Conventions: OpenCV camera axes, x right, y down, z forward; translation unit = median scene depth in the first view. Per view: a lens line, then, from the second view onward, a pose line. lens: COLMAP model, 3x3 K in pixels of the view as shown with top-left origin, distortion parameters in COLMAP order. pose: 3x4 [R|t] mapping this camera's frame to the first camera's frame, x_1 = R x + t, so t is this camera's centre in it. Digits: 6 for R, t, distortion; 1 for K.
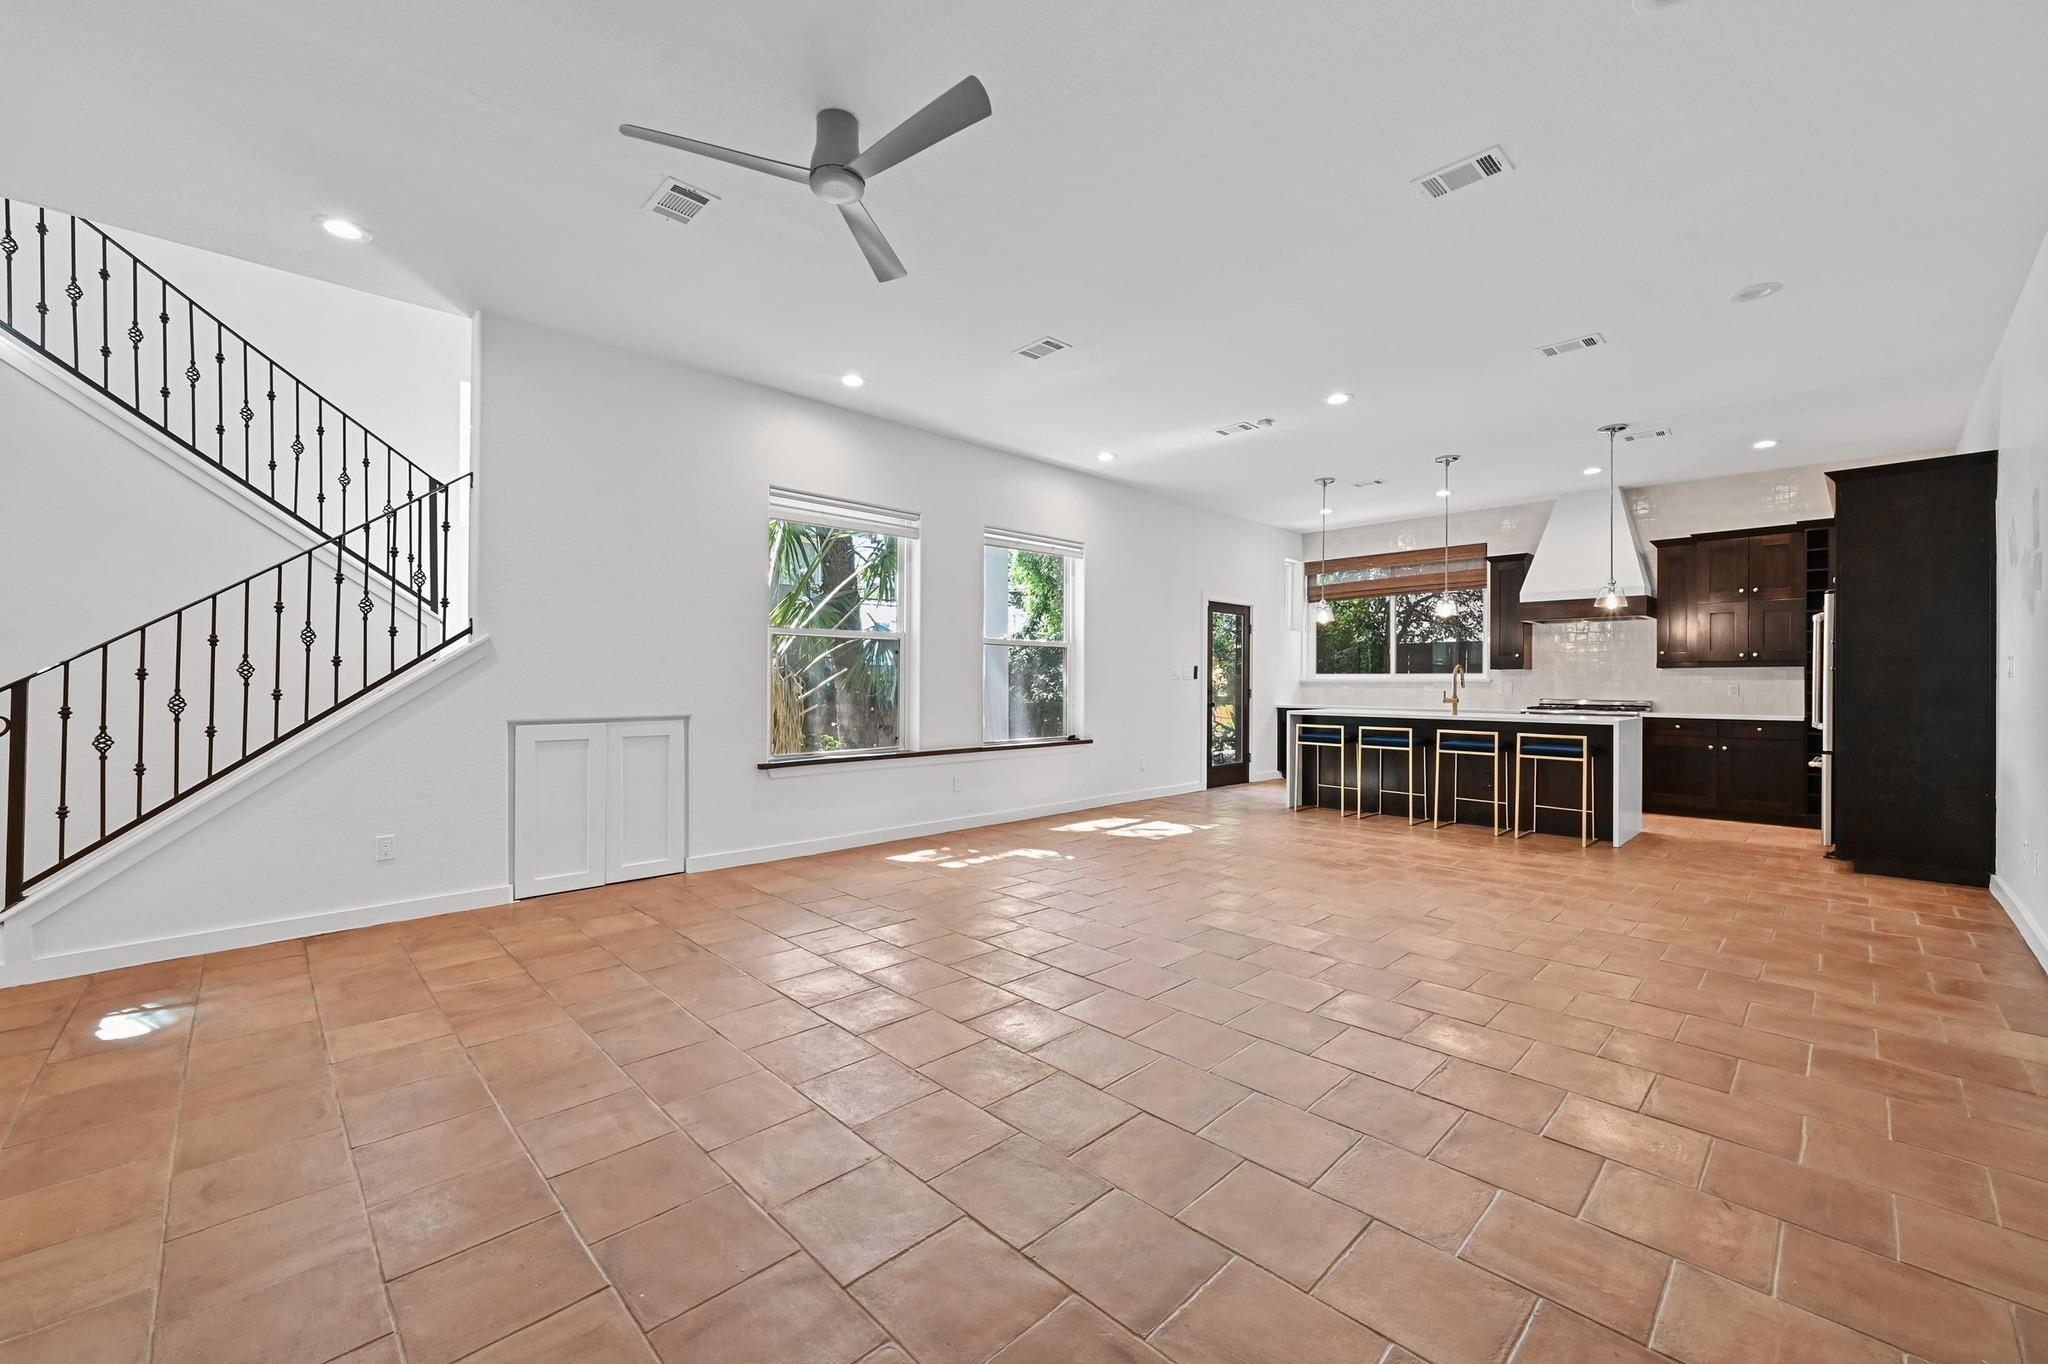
lens RADIAL K [[815.4, 0, 1022.6], [0, 815.4, 682.7], [0, 0, 1]] dist [0.006235, -0.001693]
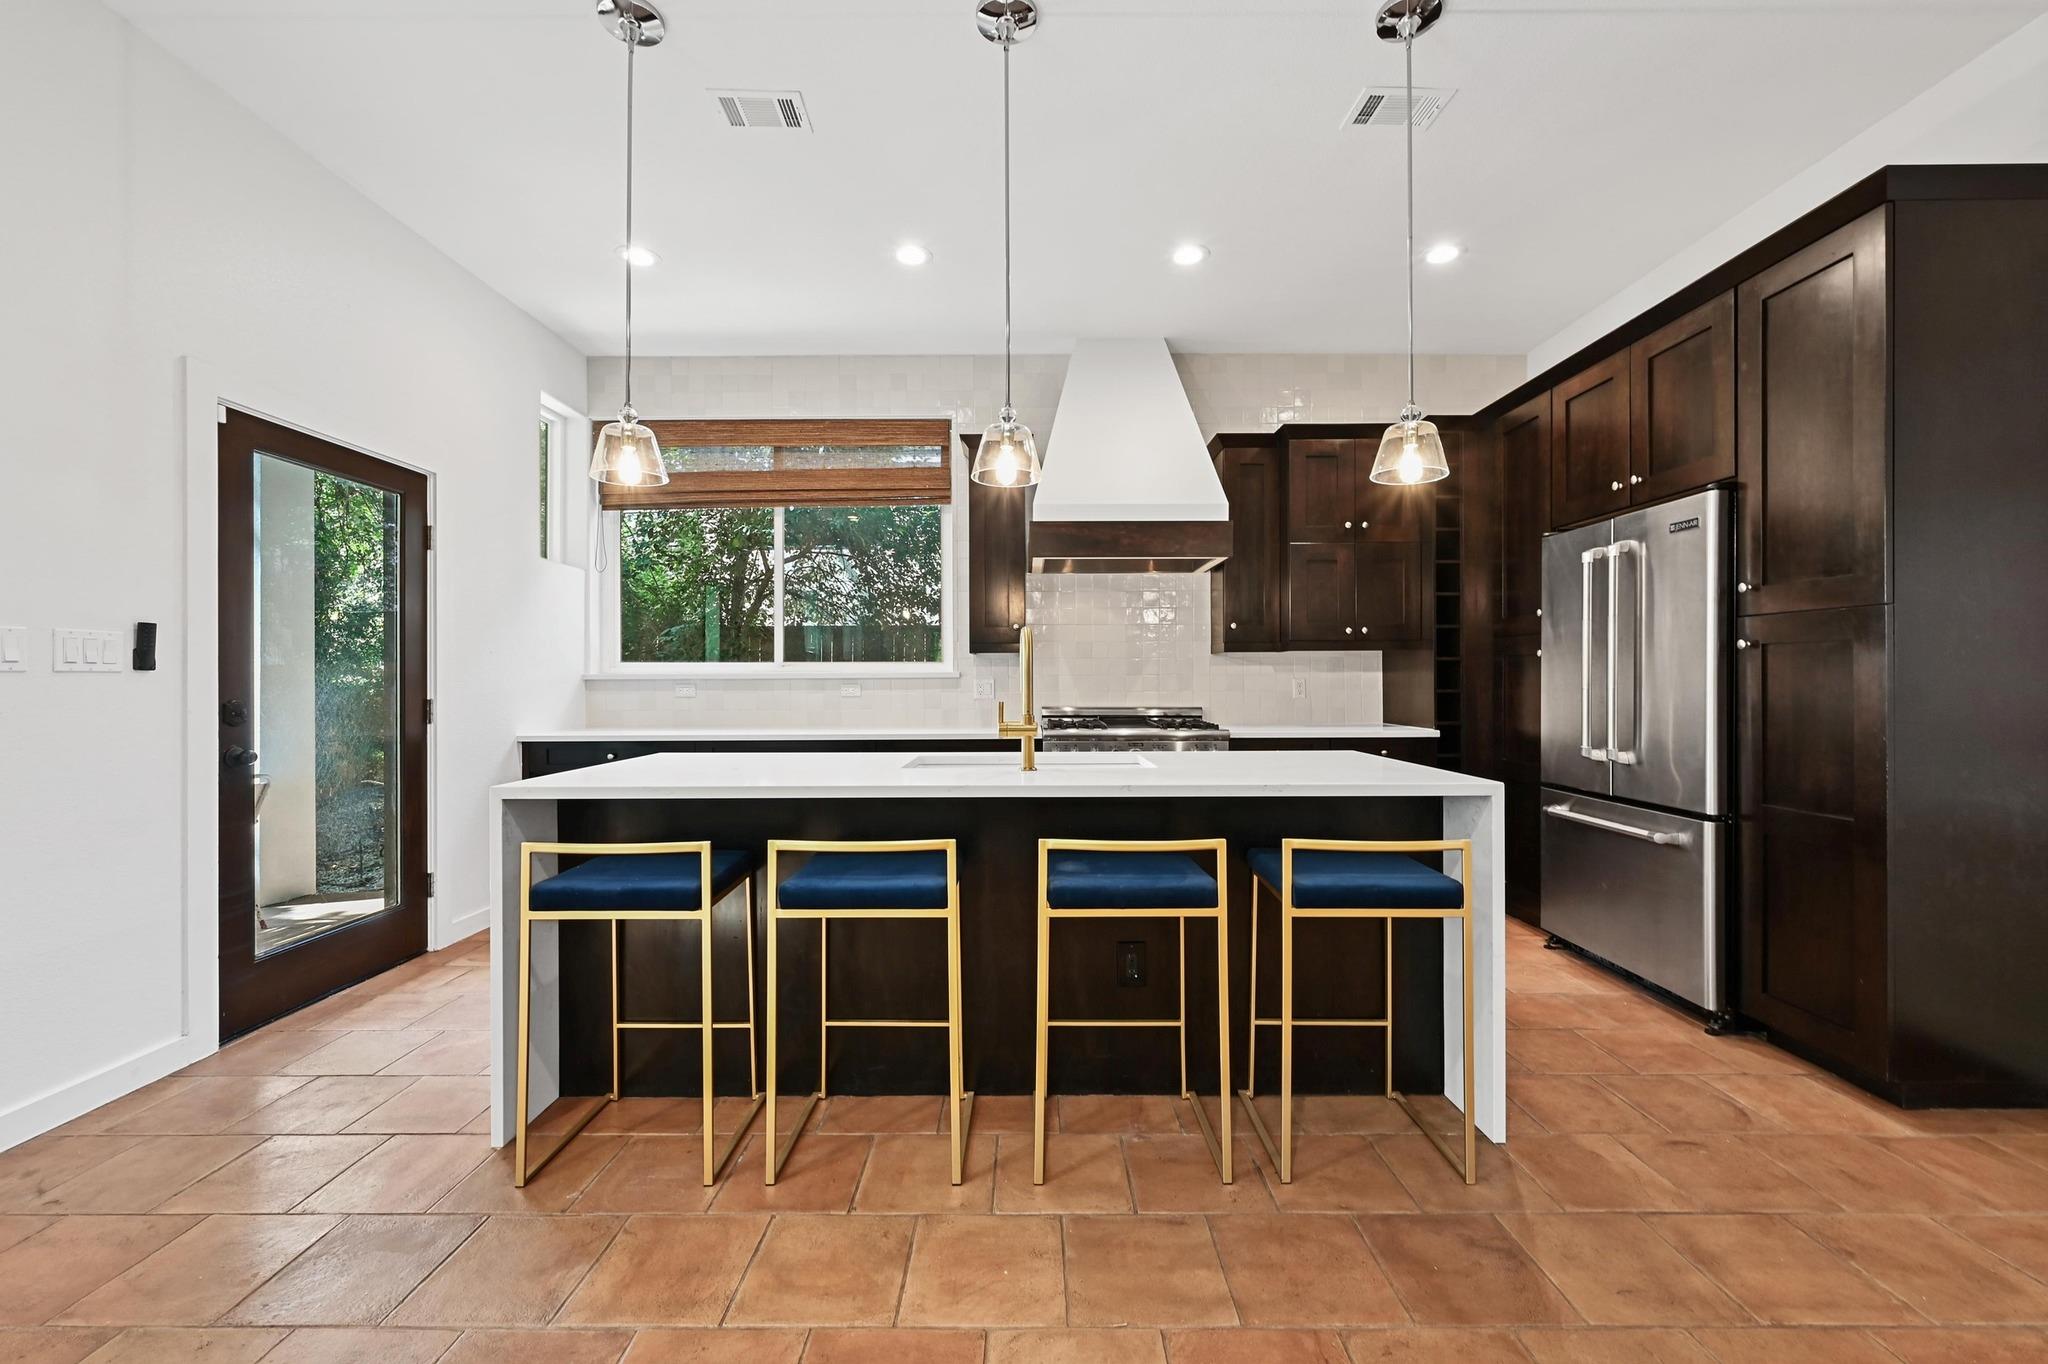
lens RADIAL K [[815.4, 0, 1029.8], [0, 815.4, 680.6], [0, 0, 1]] dist [0.006235, -0.001693]
pose [[0.698845, -0.006303, 0.715245, 0.231246], [0.007043, 0.999973, 0.001930, 0.000497], [-0.715238, 0.003689, 0.698871, 0.618607]]
